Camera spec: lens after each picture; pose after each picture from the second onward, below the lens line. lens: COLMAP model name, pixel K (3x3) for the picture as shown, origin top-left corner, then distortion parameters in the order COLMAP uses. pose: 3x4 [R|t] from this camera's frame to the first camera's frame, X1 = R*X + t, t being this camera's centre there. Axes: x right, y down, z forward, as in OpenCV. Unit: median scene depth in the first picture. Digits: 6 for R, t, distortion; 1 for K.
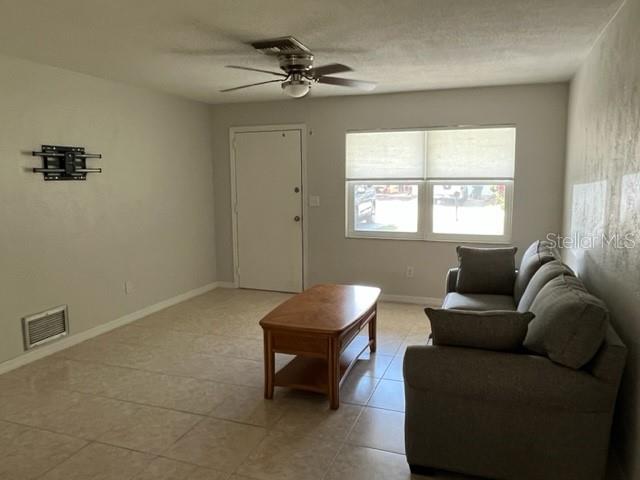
lens RADIAL K [[486.6, 0, 326.9], [0, 486.6, 241.8], [0, 0, 1]] dist [0.003343, -0.002384]
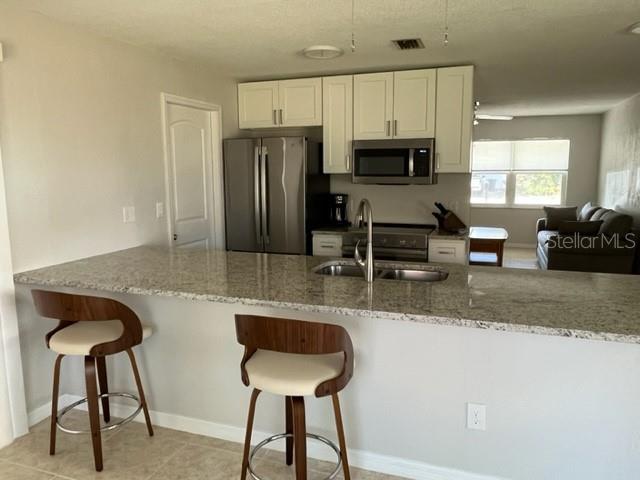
lens RADIAL K [[486.6, 0, 326.9], [0, 486.6, 241.8], [0, 0, 1]] dist [0.003343, -0.002384]
pose [[0.999993, 0.000264, -0.003741, -0.440806], [-0.000222, 0.999937, 0.011242, 0.098328], [0.003743, -0.011241, 0.999930, -0.680963]]
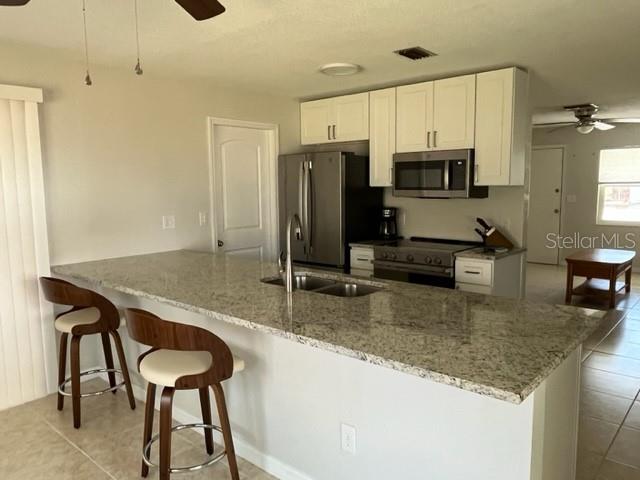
lens RADIAL K [[487.4, 0, 321.8], [0, 487.4, 245.8], [0, 0, 1]] dist [-0.000485, 0.000712]
pose [[0.928193, 0.042099, -0.369710, -0.192973], [-0.044662, 0.999001, 0.001628, 0.093888], [0.369409, 0.015001, 0.929146, -0.650663]]
